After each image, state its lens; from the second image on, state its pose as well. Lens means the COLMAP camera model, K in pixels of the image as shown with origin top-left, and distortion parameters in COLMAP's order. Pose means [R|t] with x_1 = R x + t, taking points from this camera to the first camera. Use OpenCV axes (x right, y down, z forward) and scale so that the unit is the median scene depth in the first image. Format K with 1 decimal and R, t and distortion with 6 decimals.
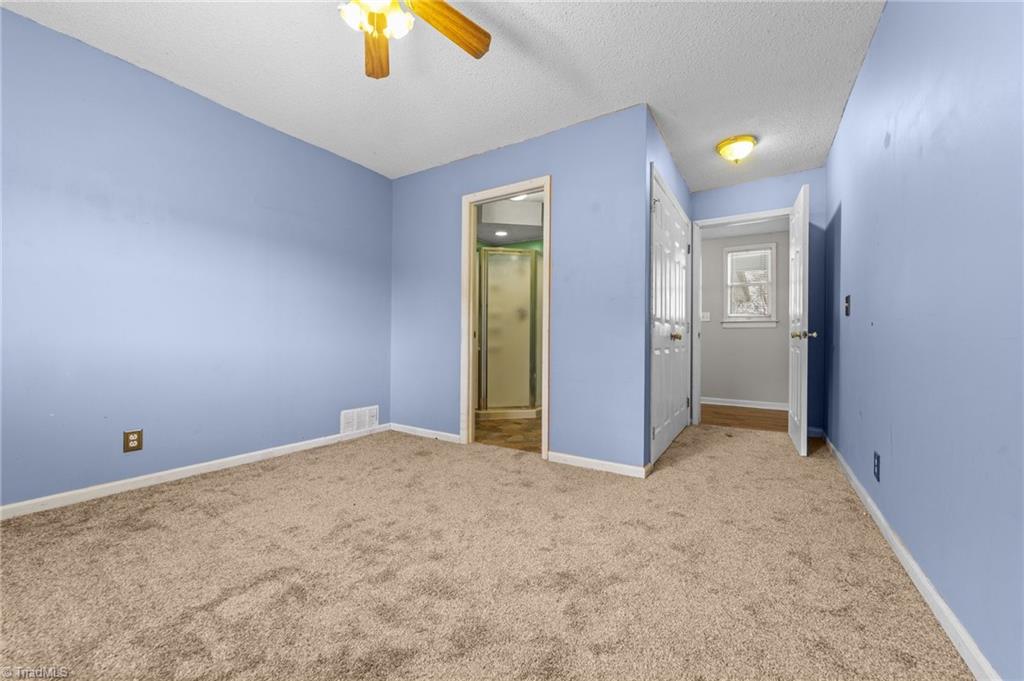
lens RADIAL K [[403.7, 0, 509.9], [0, 403.7, 337.9], [0, 0, 1]] dist [0.000193, 0.000027]
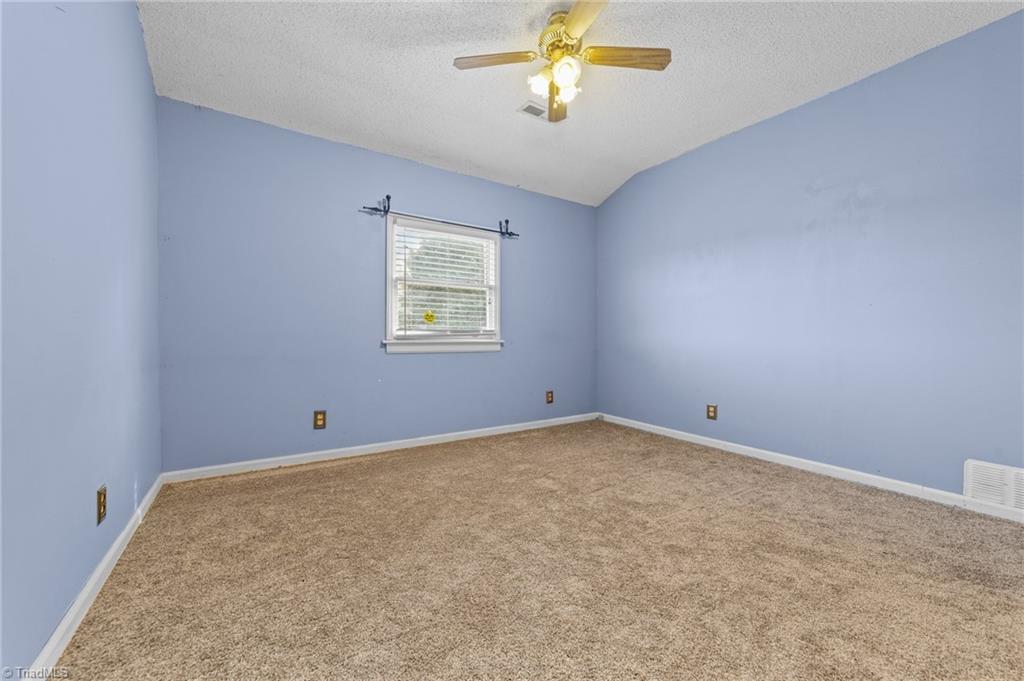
lens RADIAL K [[403.7, 0, 510.6], [0, 403.7, 341.2], [0, 0, 1]] dist [0.000193, 0.000027]
pose [[-0.414258, 0.000137, -0.910159, 0.609424], [-0.005700, 0.999980, 0.002745, 0.011998], [0.910142, 0.006325, -0.414249, 0.934741]]
